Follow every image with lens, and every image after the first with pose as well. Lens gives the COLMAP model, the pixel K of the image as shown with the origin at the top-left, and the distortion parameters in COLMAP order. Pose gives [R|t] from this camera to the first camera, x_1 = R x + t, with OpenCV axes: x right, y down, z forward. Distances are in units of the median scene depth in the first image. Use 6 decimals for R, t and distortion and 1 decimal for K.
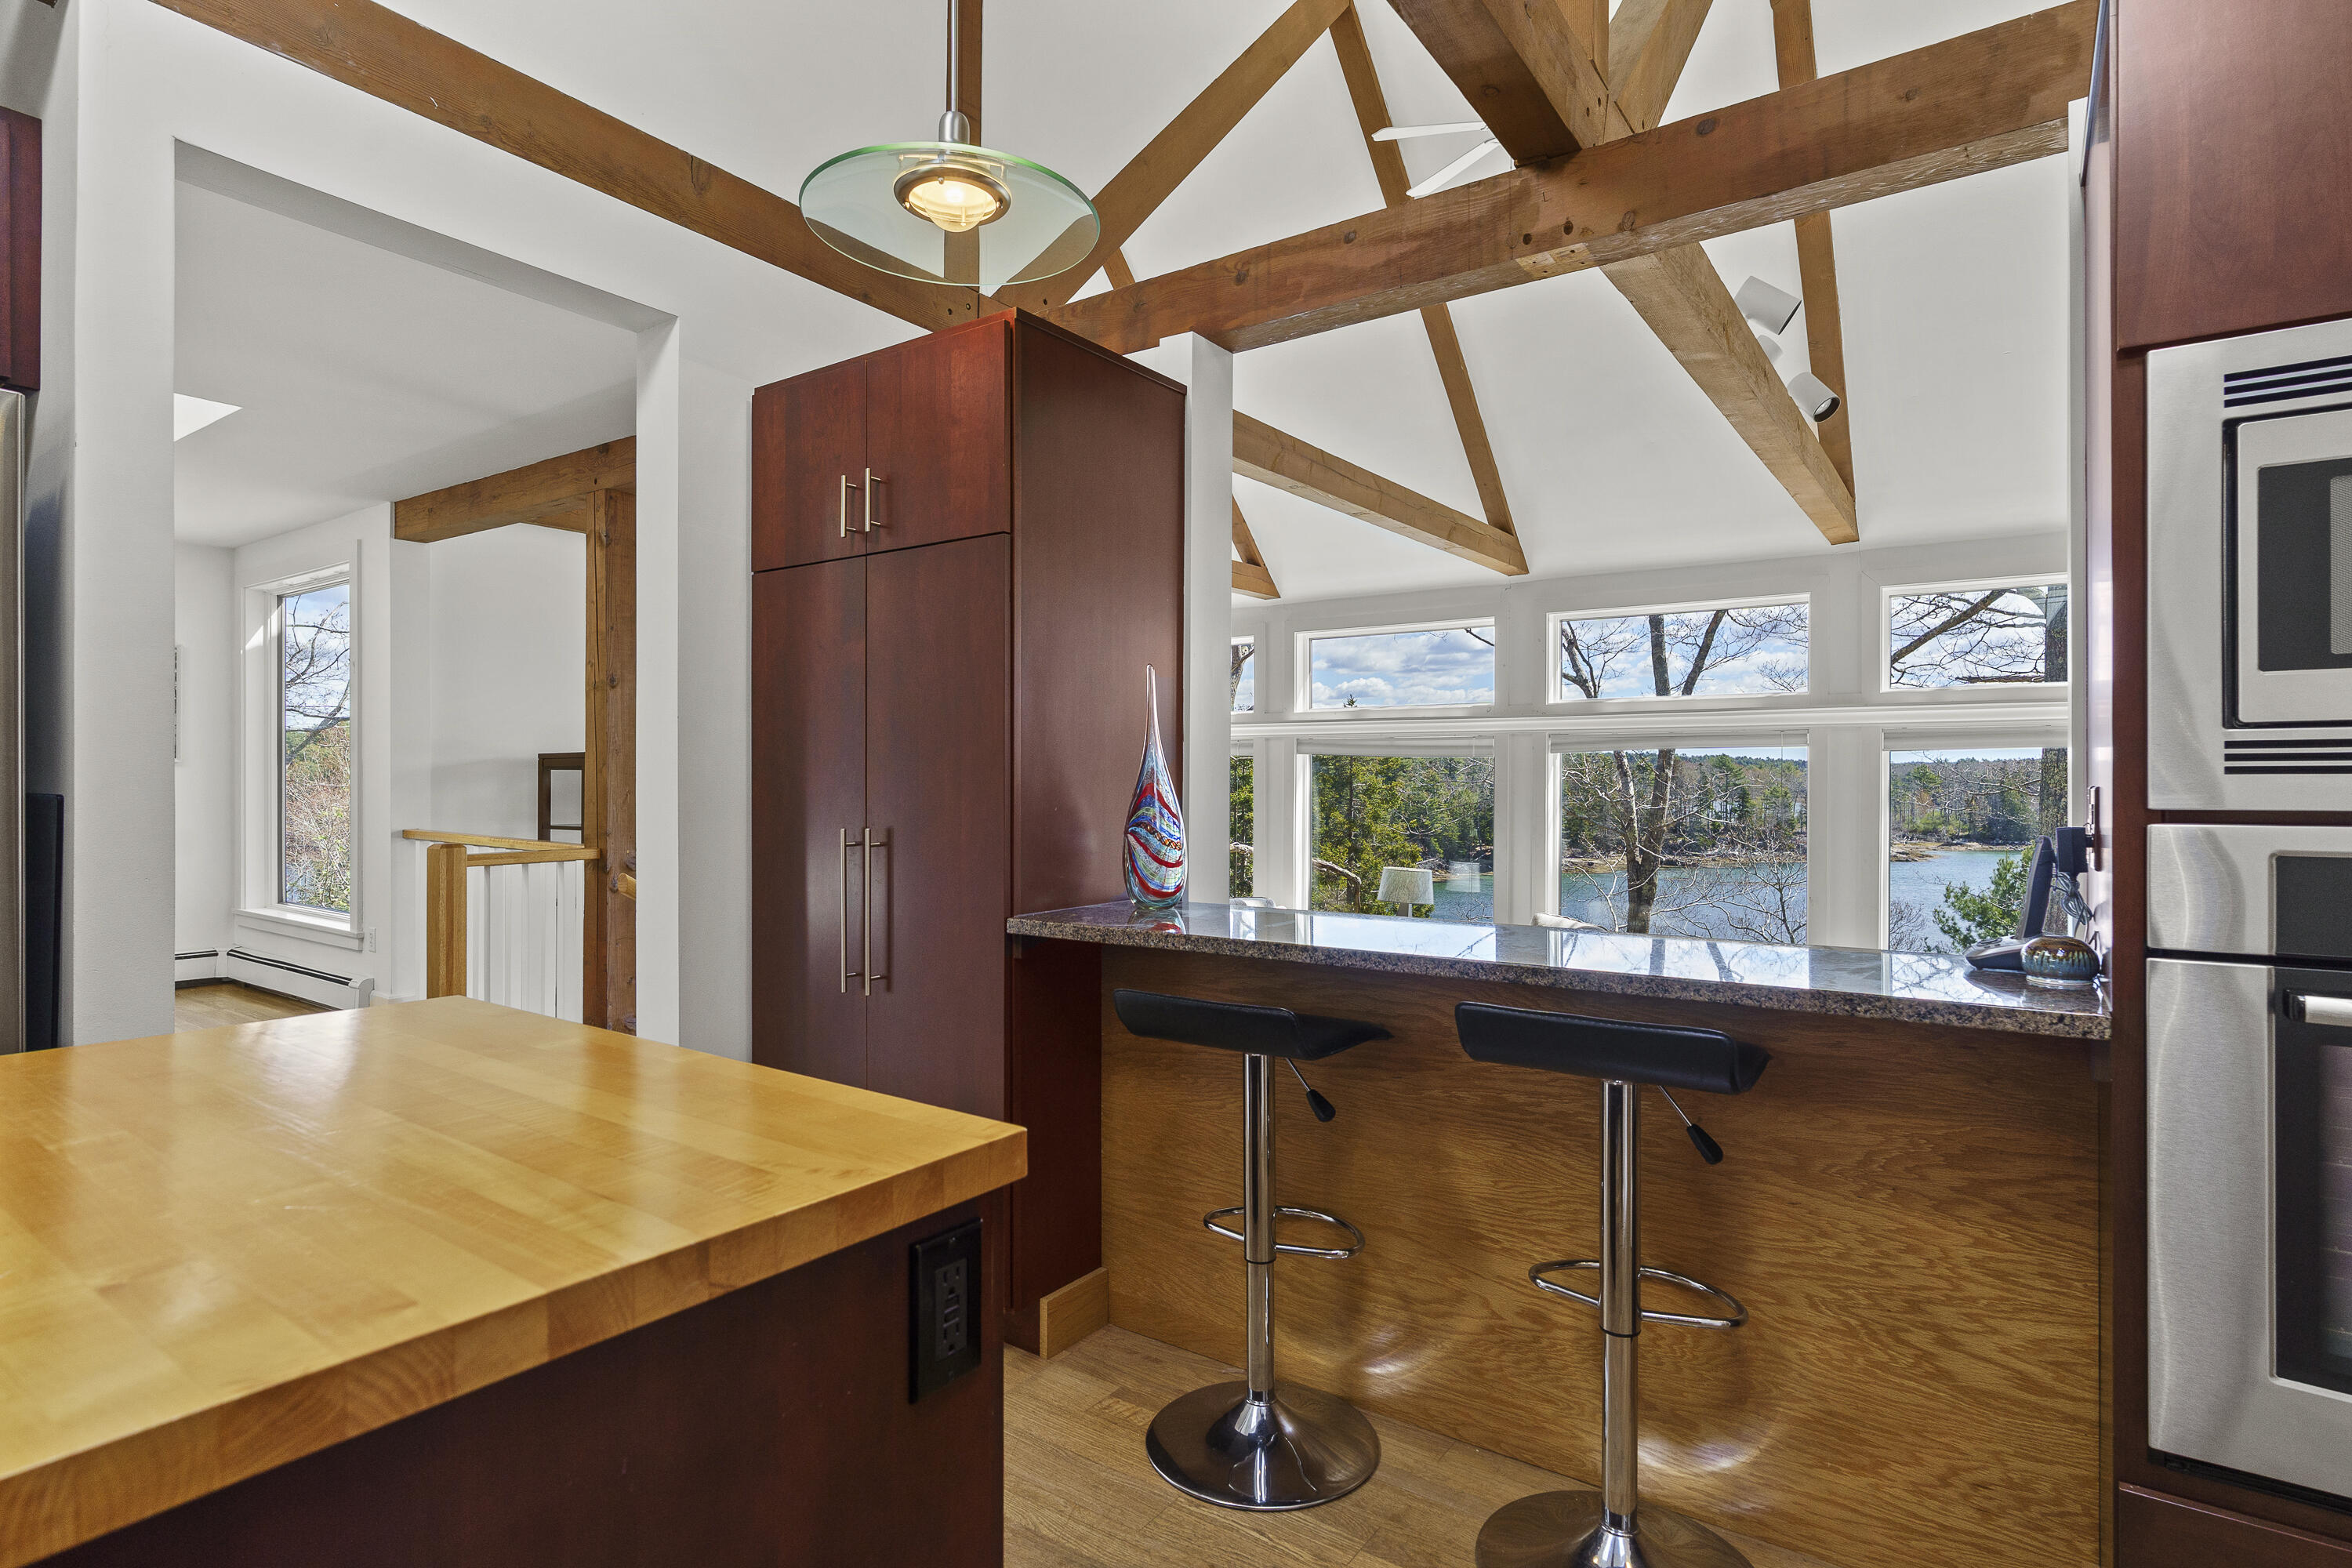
lens RADIAL K [[1175.6, 0, 1165.2], [0, 1175.6, 783.9], [0, 0, 1]] dist [-0.004731, -0.000129]
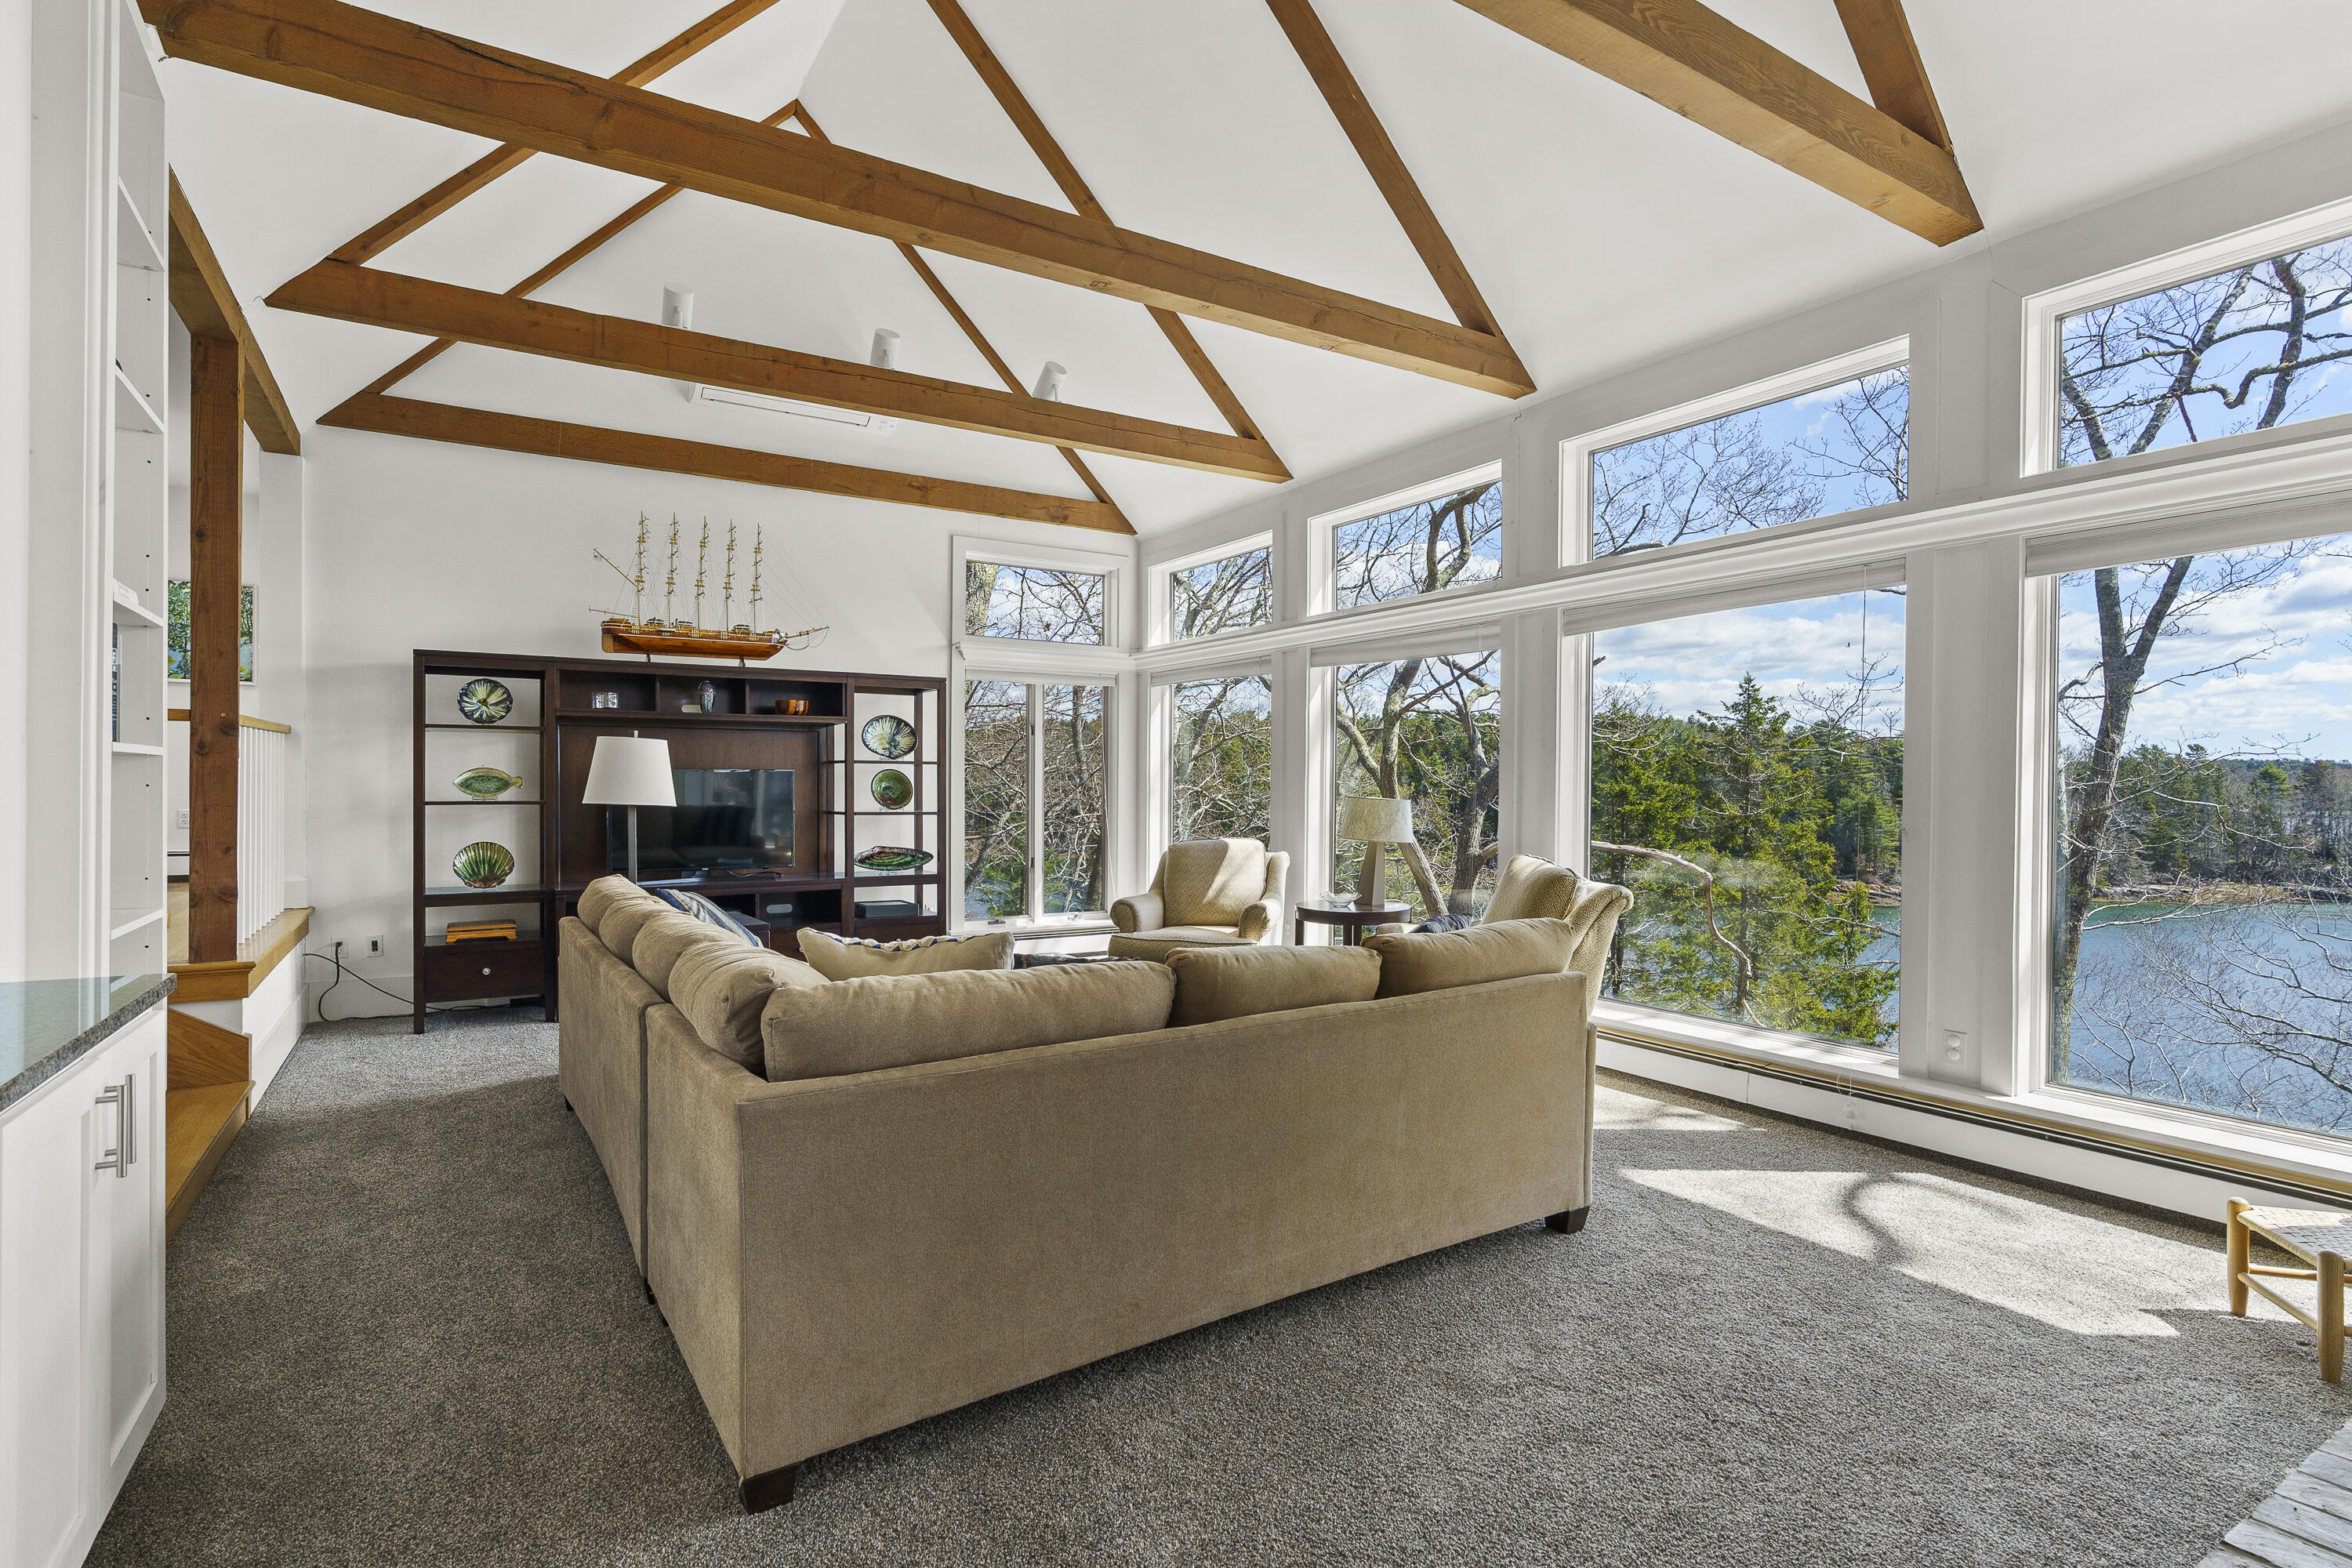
lens RADIAL K [[1127.0, 0, 1188.8], [0, 1127.0, 779.1], [0, 0, 1]] dist [0.002563, 0.001710]
pose [[0.931125, 0.003081, -0.364687, 0.371789], [-0.006467, 0.999947, -0.008062, 0.068694], [0.364643, 0.009865, 0.931095, 0.280858]]
